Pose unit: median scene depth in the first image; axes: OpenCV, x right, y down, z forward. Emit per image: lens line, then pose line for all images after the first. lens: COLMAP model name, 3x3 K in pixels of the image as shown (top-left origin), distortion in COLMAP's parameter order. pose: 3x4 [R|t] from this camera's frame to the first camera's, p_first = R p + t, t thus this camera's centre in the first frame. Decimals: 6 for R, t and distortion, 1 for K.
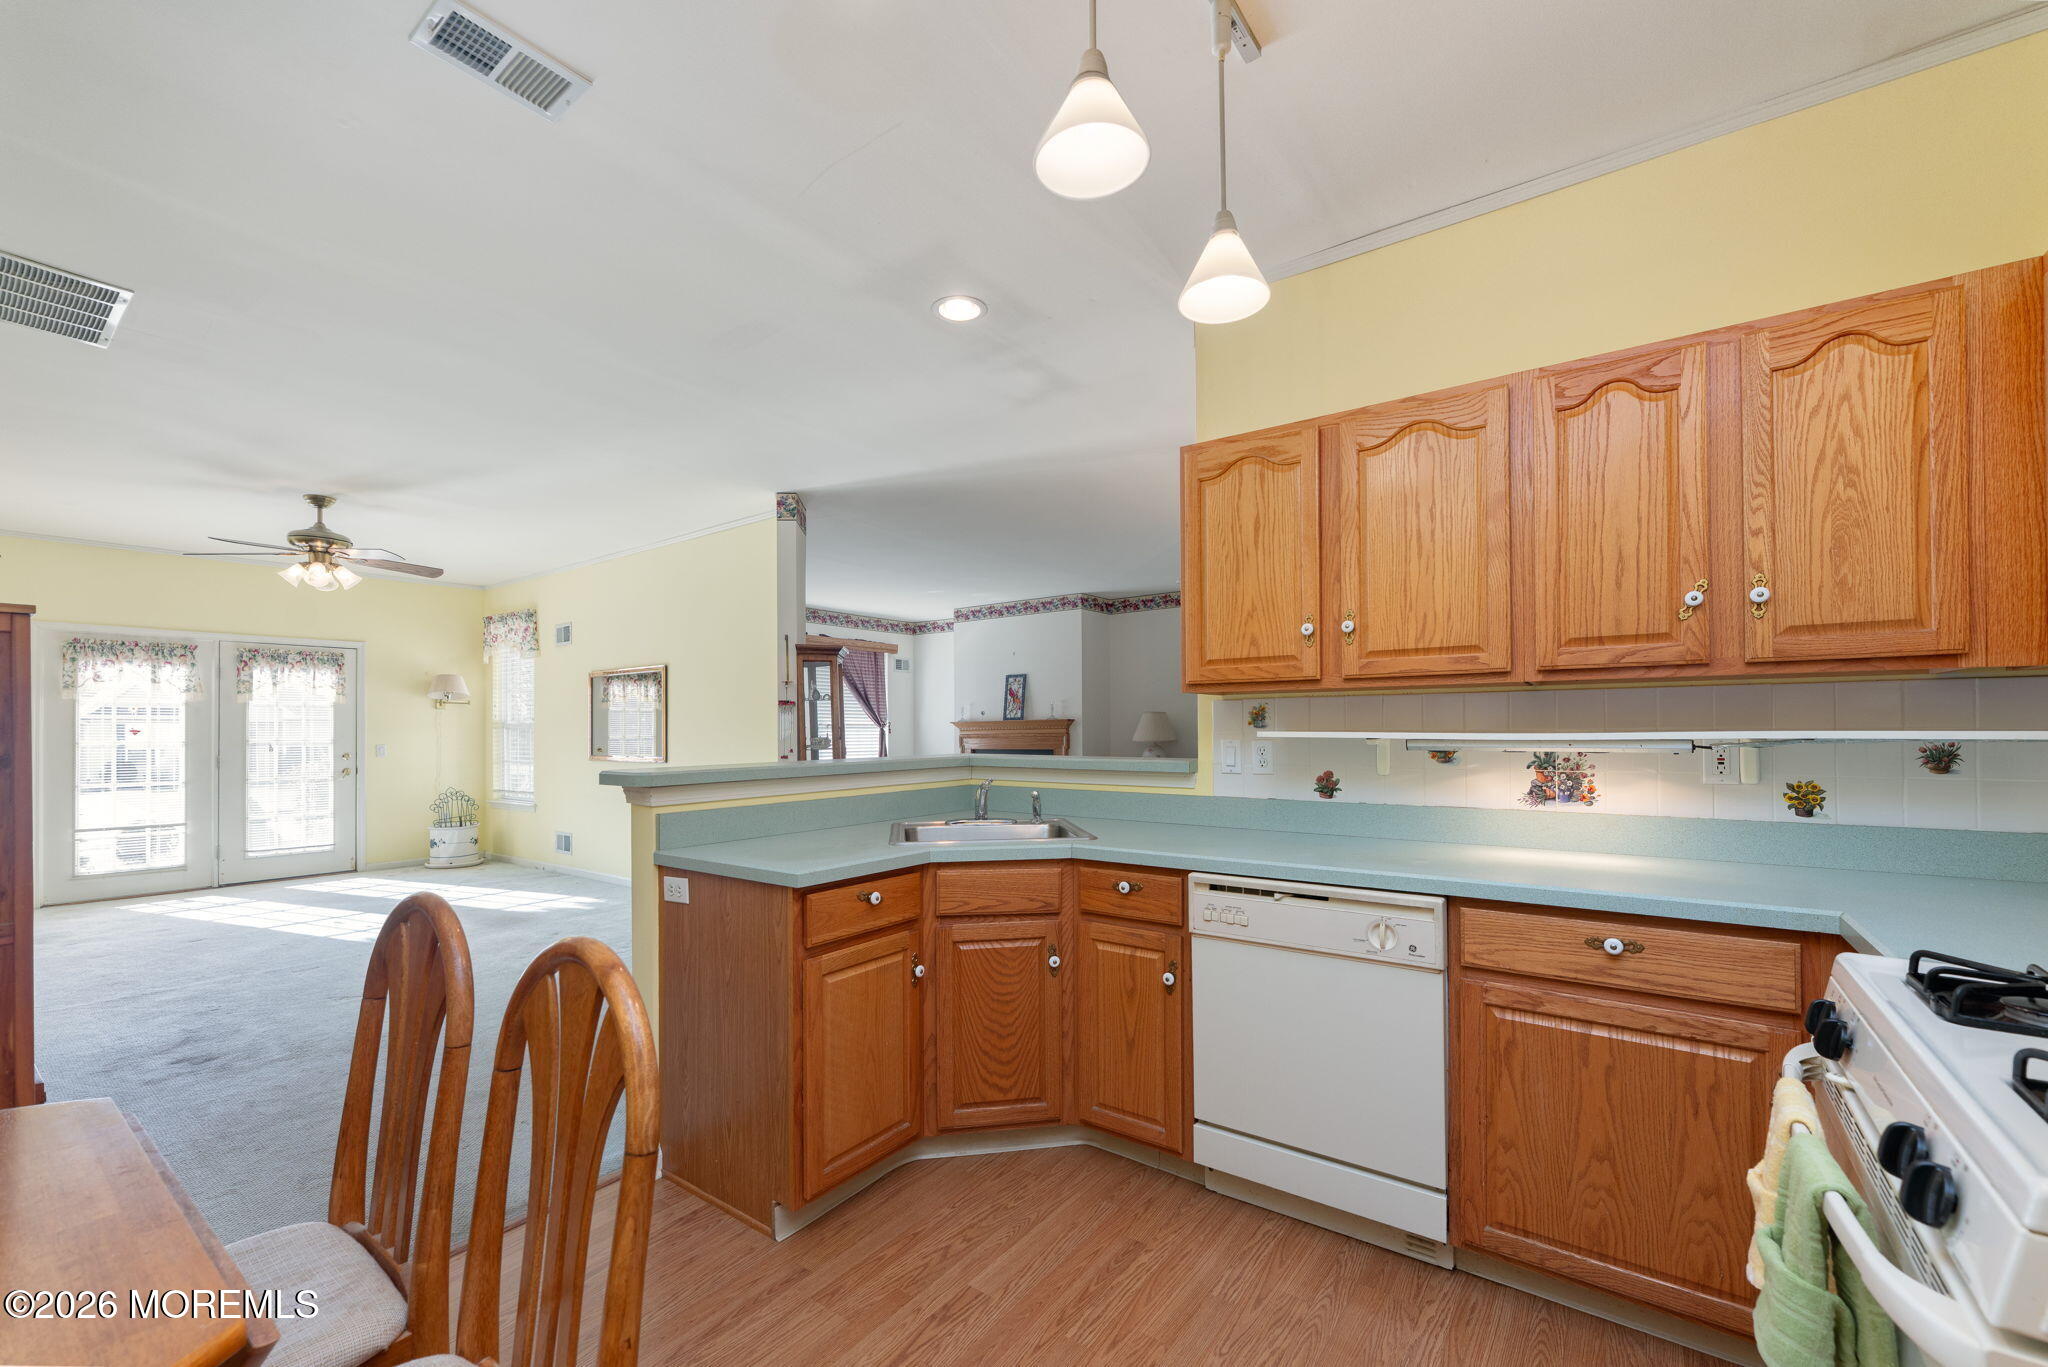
lens RADIAL K [[829.6, 0, 1027.0], [0, 829.6, 715.6], [0, 0, 1]] dist [0.001649, 0.000455]
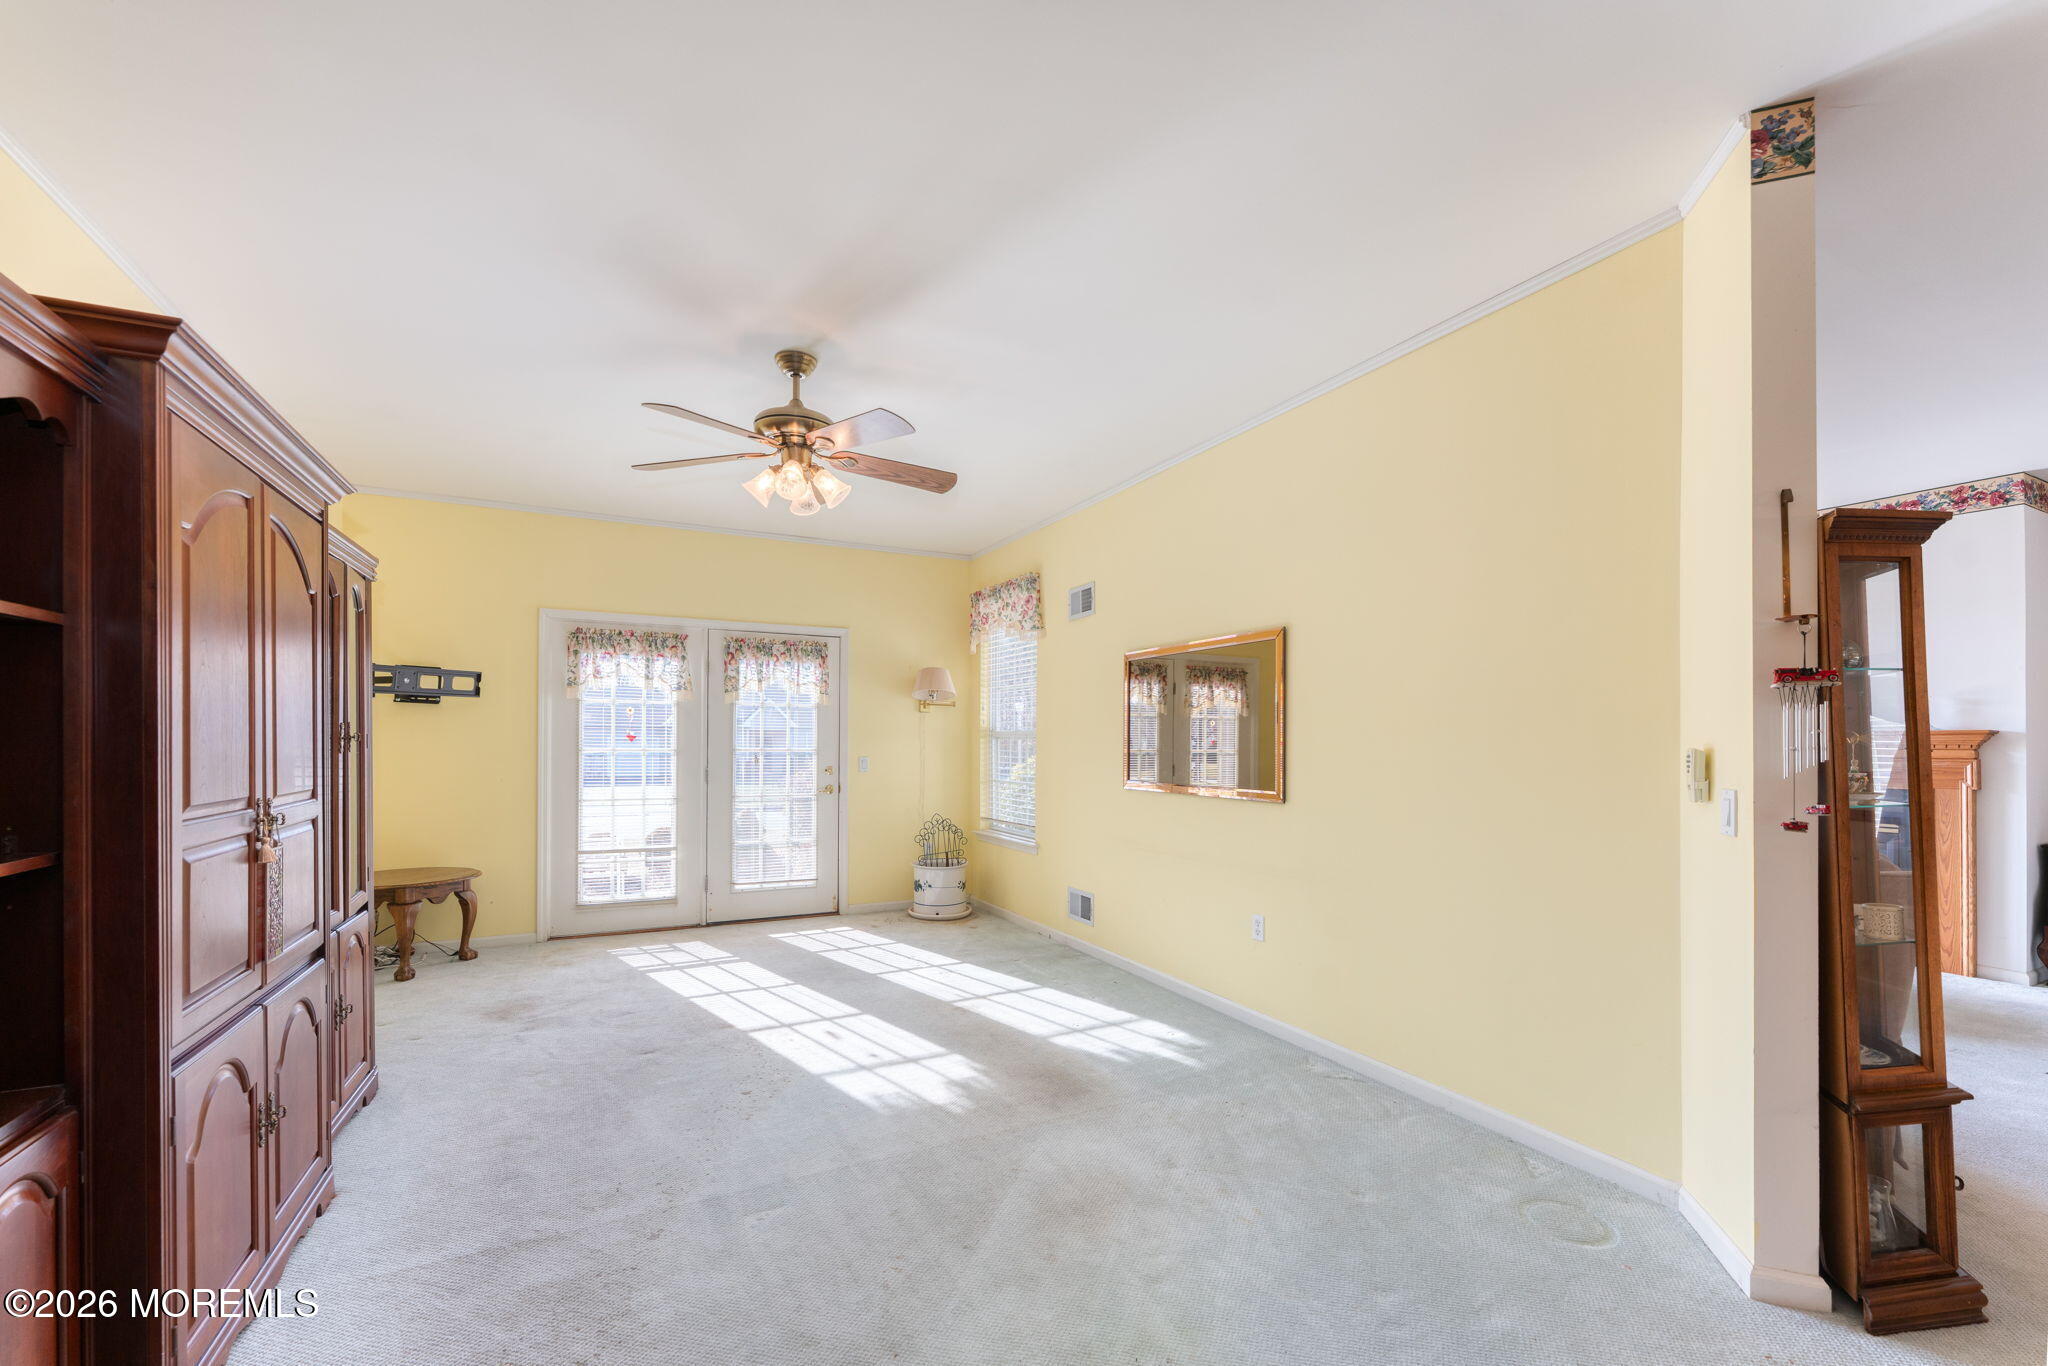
lens RADIAL K [[829.6, 0, 1025.8], [0, 829.6, 733.3], [0, 0, 1]] dist [0.001649, 0.000455]
pose [[0.898543, 0.007575, -0.438819, -0.294265], [-0.004733, 0.999960, 0.007571, 0.005839], [0.438859, -0.004726, 0.898543, 0.359376]]
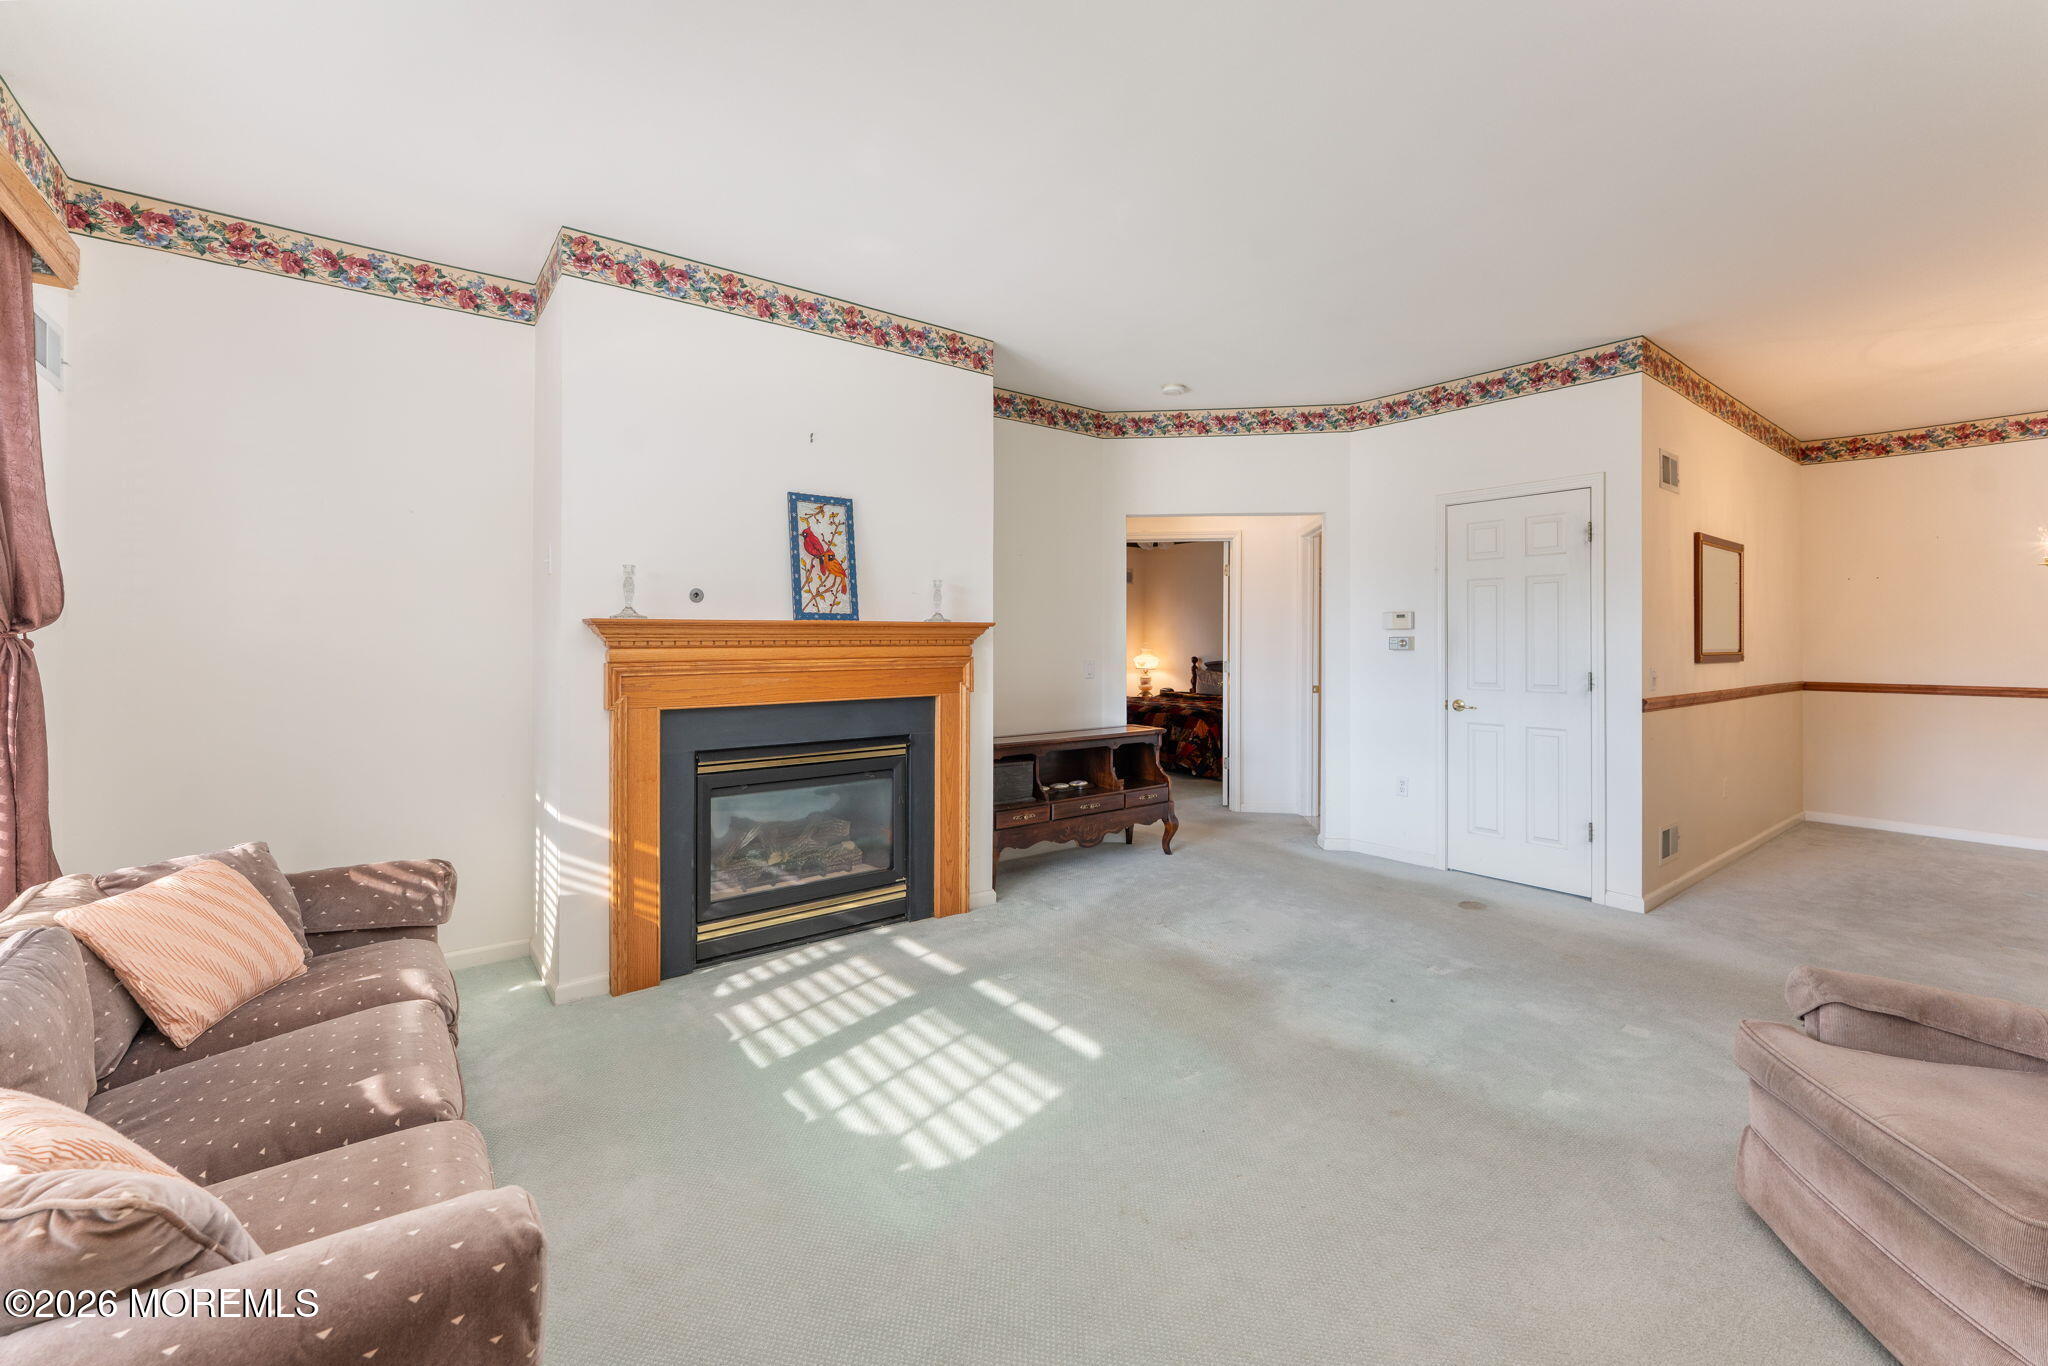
lens RADIAL K [[829.6, 0, 1027.1], [0, 829.6, 626.8], [0, 0, 1]] dist [0.001649, 0.000455]
pose [[0.279110, 0.020241, 0.960046, -0.419999], [-0.022628, 0.999639, -0.014497, 0.013584], [-0.959993, -0.017678, 0.279467, 1.018435]]
